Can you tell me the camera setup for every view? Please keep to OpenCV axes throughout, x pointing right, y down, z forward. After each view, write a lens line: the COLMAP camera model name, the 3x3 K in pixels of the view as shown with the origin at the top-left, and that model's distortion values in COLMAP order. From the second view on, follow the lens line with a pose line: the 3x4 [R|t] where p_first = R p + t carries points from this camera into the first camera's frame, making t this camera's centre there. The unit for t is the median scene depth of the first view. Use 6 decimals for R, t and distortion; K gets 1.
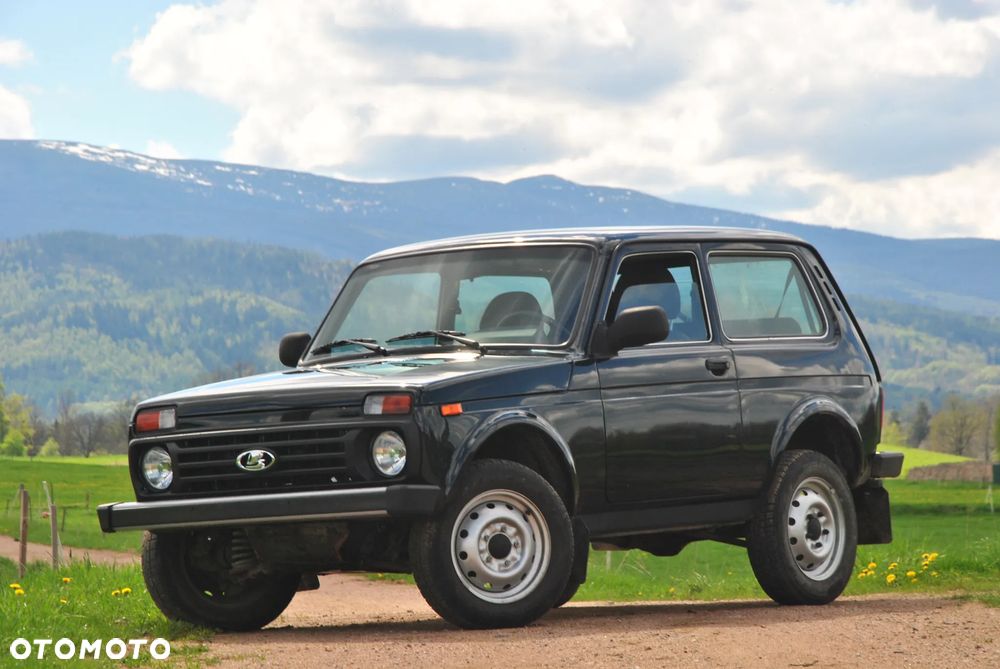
lens RADIAL K [[4771.2, 0, 426.3], [0, 4771.2, 504.5], [0, 0, 1]] dist [1.290483, 2.026122]
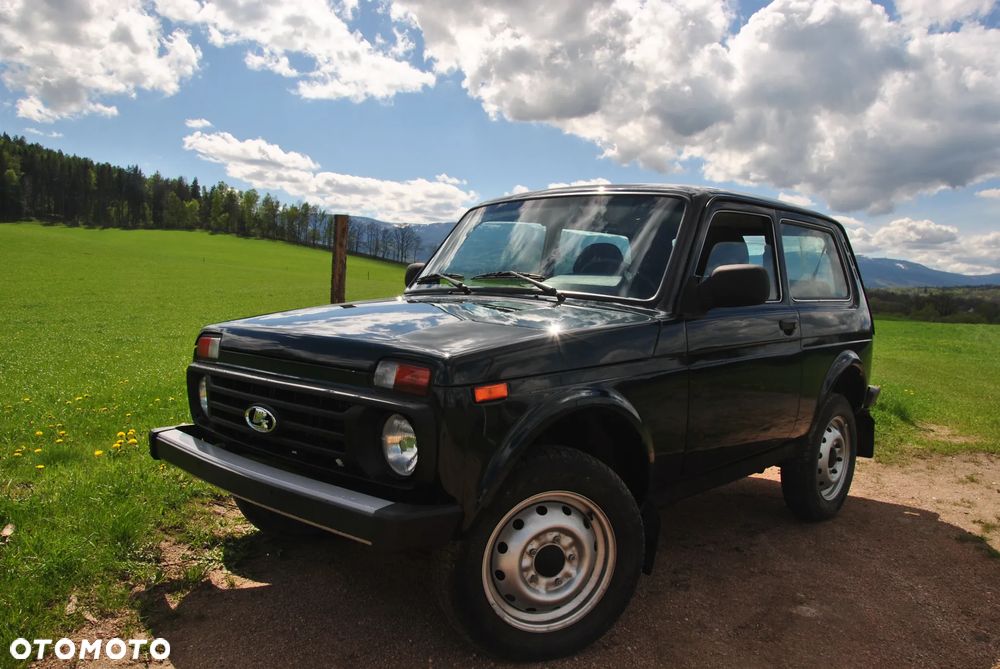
lens RADIAL K [[788.8, 0, 506.6], [0, 788.8, 339.9], [0, 0, 1]] dist [-0.150588, 0.116019]
pose [[0.990656, 0.083731, -0.107655, 0.018167], [-0.076073, 0.994398, 0.073383, -0.034085], [0.113196, -0.064508, 0.991476, 0.834741]]
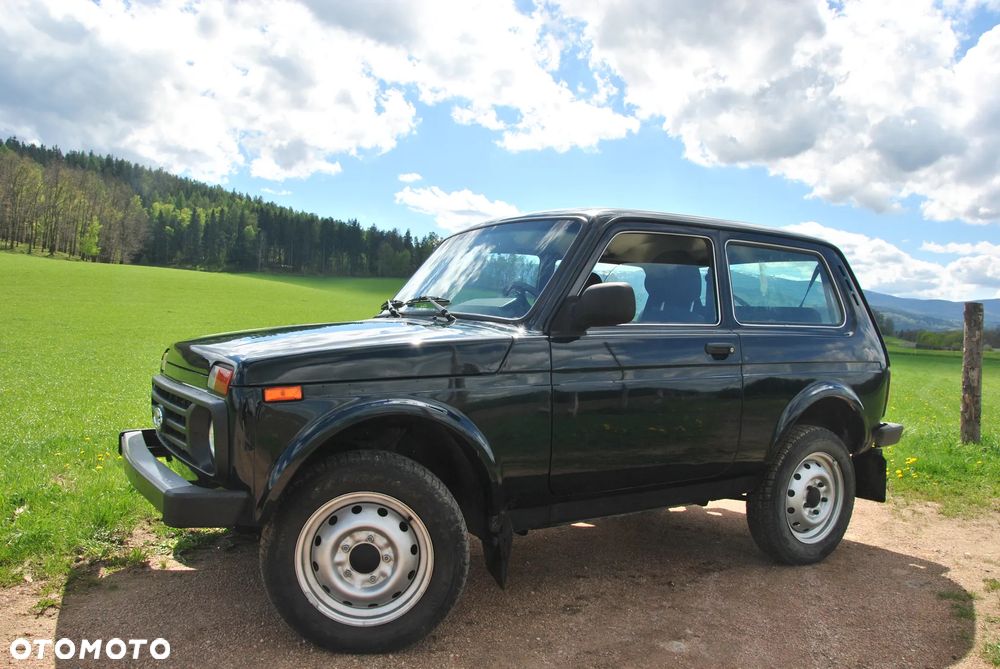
lens RADIAL K [[786.7, 0, 505.6], [0, 786.7, 366.0], [0, 0, 1]] dist [-0.116958, 0.063087]
pose [[0.927409, 0.092724, -0.362373, 0.079657], [-0.073287, 0.995054, 0.067053, -0.033553], [0.366798, -0.035628, 0.929618, 0.843388]]
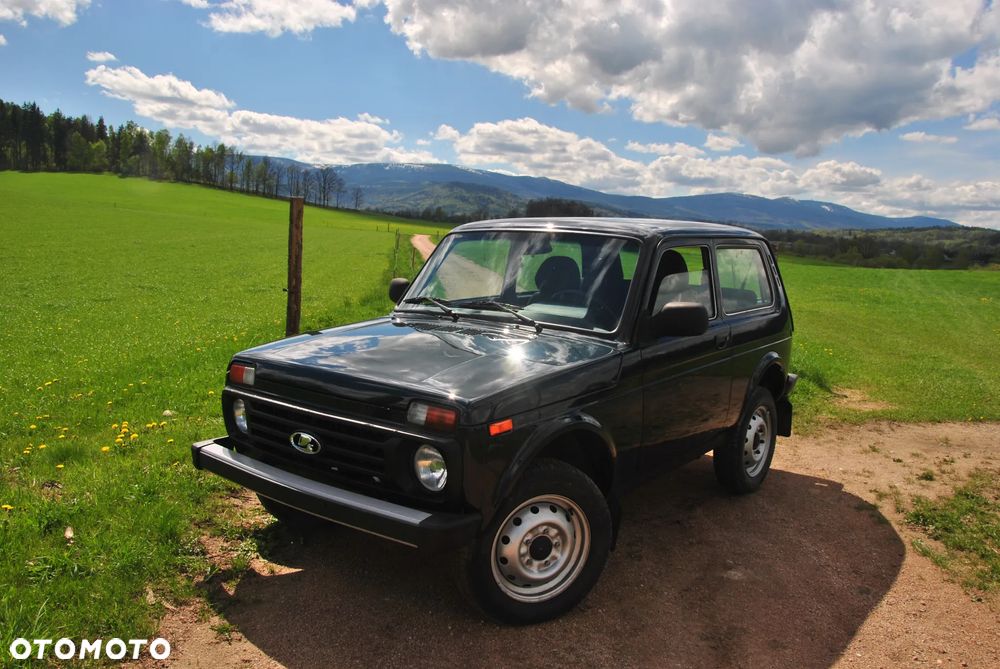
lens RADIAL K [[805.1, 0, 500.0], [0, 805.1, 334.5], [0, 0, 1]] dist [-0.160344, 0.153163]
pose [[0.996913, 0.076255, -0.018711, 0.006249], [-0.073165, 0.988671, 0.131056, -0.054279], [0.028493, -0.129283, 0.991198, 0.800138]]
